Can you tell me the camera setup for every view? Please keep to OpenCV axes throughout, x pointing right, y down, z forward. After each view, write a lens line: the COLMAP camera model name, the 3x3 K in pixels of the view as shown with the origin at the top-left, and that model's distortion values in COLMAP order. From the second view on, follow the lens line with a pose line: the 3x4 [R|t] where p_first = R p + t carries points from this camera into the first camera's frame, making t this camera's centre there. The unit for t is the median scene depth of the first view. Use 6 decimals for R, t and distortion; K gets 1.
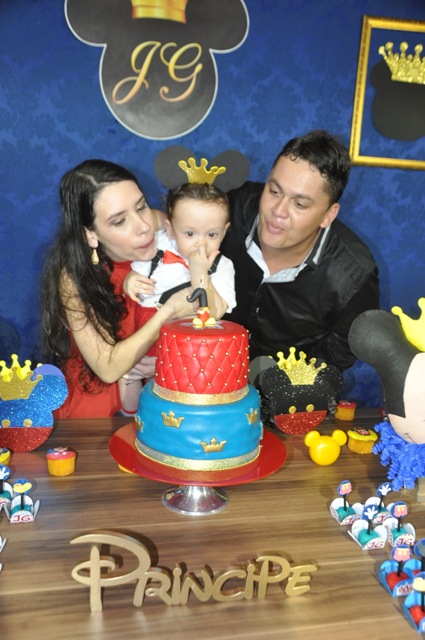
lens RADIAL K [[636.5, 0, 218.8], [0, 636.5, 337.9], [0, 0, 1]] dist [-0.085811, 0.221798]
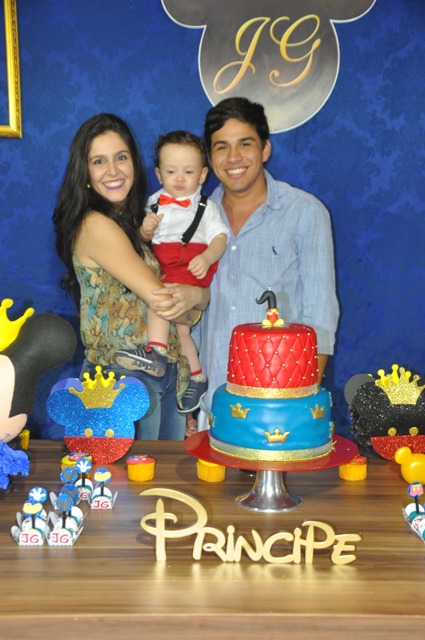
lens RADIAL K [[1024.6, 0, 210.4], [0, 1024.6, 335.3], [0, 0, 1]] dist [0.205123, 0.159285]
pose [[0.979297, -0.006546, -0.202322, 0.183958], [-0.010708, 0.996403, -0.084066, 0.117567], [0.202144, 0.084492, 0.975704, -0.568574]]
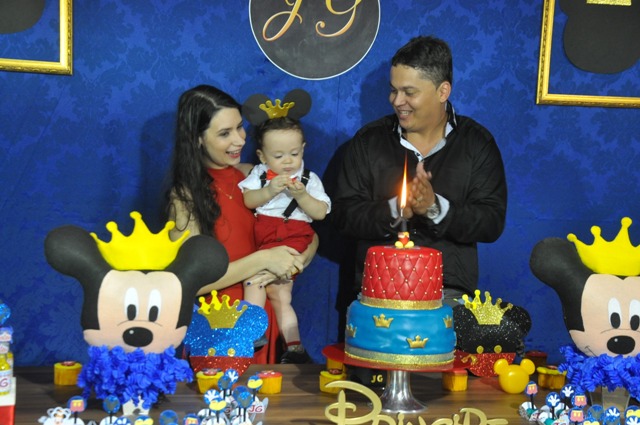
lens RADIAL K [[1184.1, 0, 320.0], [0, 1184.1, 212.5], [0, 0, 1]] dist [0.303884, 0.137655]
pose [[0.999950, -0.009870, -0.001320, -0.151254], [0.009518, 0.986330, -0.164504, 0.237806], [0.002926, 0.164483, 0.986376, -1.024828]]
